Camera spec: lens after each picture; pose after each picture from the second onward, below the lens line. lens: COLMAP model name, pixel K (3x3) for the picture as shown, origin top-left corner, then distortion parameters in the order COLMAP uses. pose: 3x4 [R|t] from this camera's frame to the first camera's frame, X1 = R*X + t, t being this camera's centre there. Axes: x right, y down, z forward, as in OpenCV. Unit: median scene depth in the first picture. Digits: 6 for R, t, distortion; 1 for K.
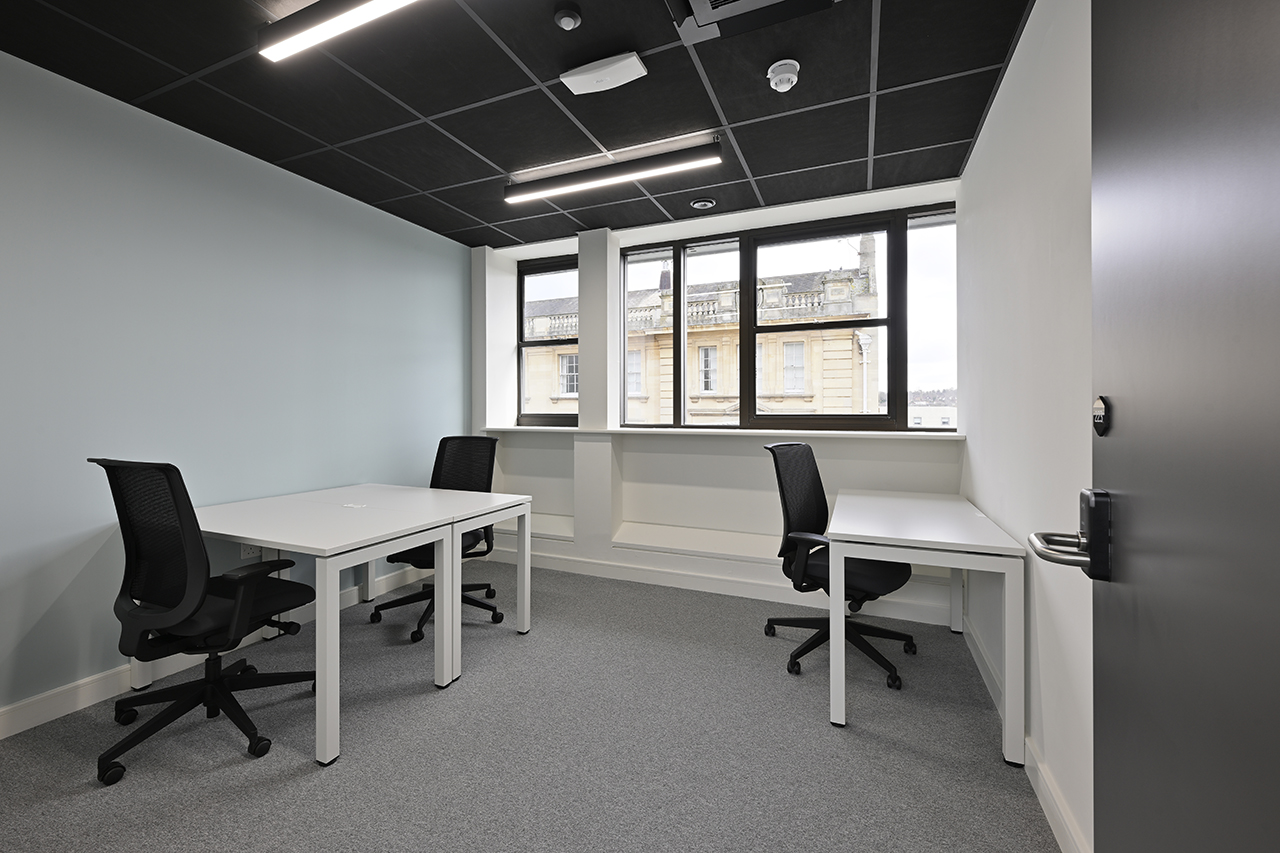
lens RADIAL K [[516.7, 0, 639.7], [0, 516.7, 420.9], [0, 0, 1]] dist [-0.000556, 0.000069]
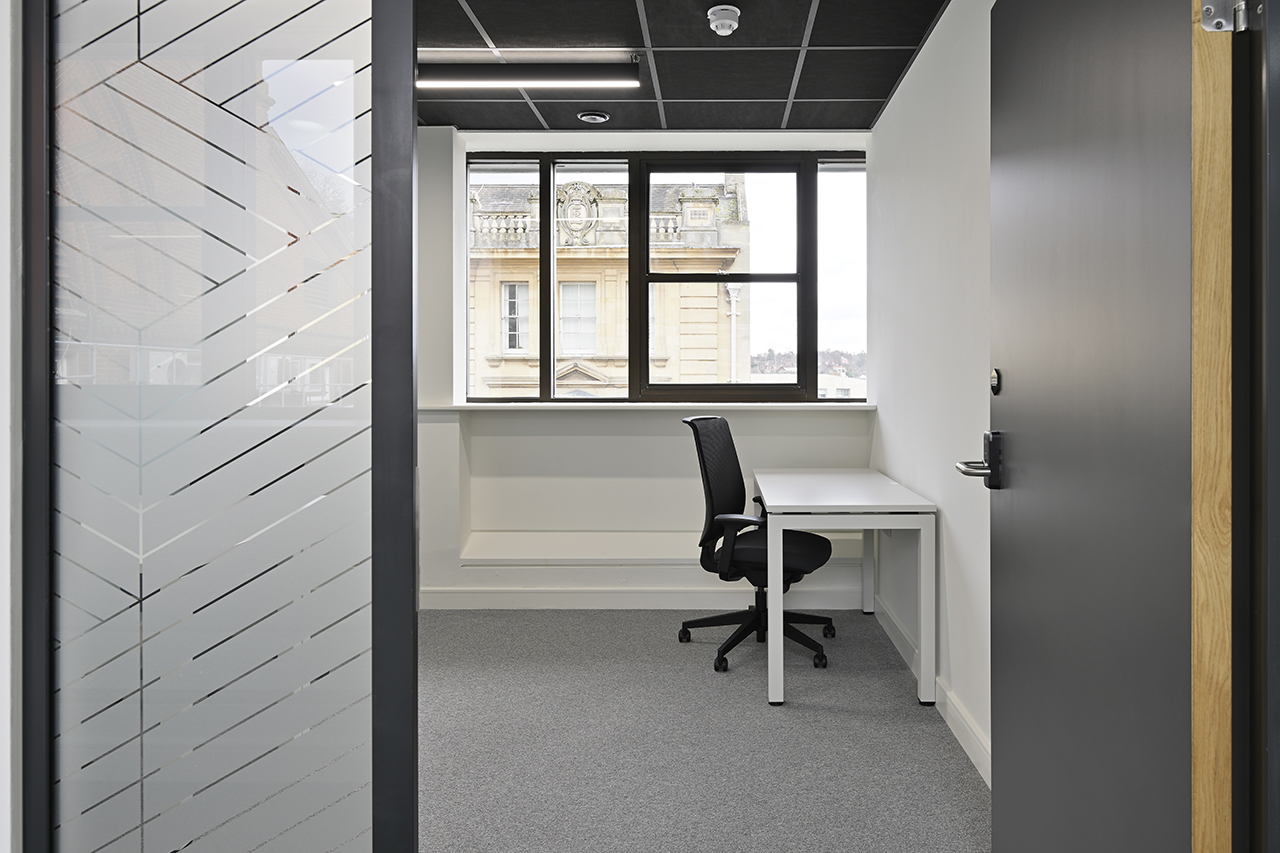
lens RADIAL K [[999.1, 0, 640.0], [0, 999.1, 426.5], [0, 0, 1]] dist [0.001675, -0.001291]
pose [[0.919860, -0.018197, 0.391825, -0.455733], [0.007844, 0.999577, 0.028008, 0.011778], [-0.392169, -0.022690, 0.919613, -0.483251]]
